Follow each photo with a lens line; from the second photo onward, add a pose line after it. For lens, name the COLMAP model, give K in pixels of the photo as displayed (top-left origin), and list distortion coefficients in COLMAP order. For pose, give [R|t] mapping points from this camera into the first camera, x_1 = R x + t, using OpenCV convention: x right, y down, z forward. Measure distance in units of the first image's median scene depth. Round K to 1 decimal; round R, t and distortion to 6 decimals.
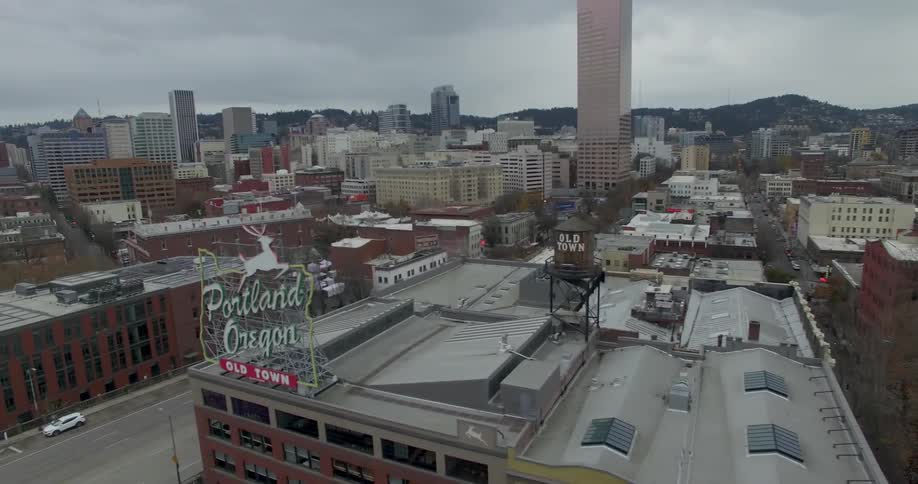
lens RADIAL K [[526.4, 0, 459.0], [0, 526.4, 242.0], [0, 0, 1]] dist [-0.004443, -0.001084]
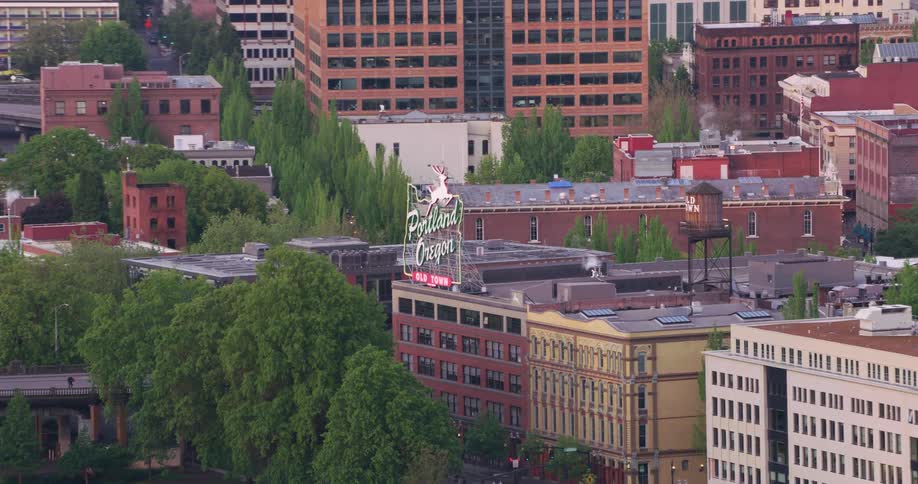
lens RADIAL K [[4553.6, 0, 459.0], [0, 4553.6, 242.0], [0, 0, 1]] dist [-0.040947, -1.142977]
pose [[0.825855, 0.080515, -0.558105, 1.284390], [-0.116092, 0.992828, -0.028556, 0.101997], [0.551803, 0.088375, 0.829279, -1.793539]]
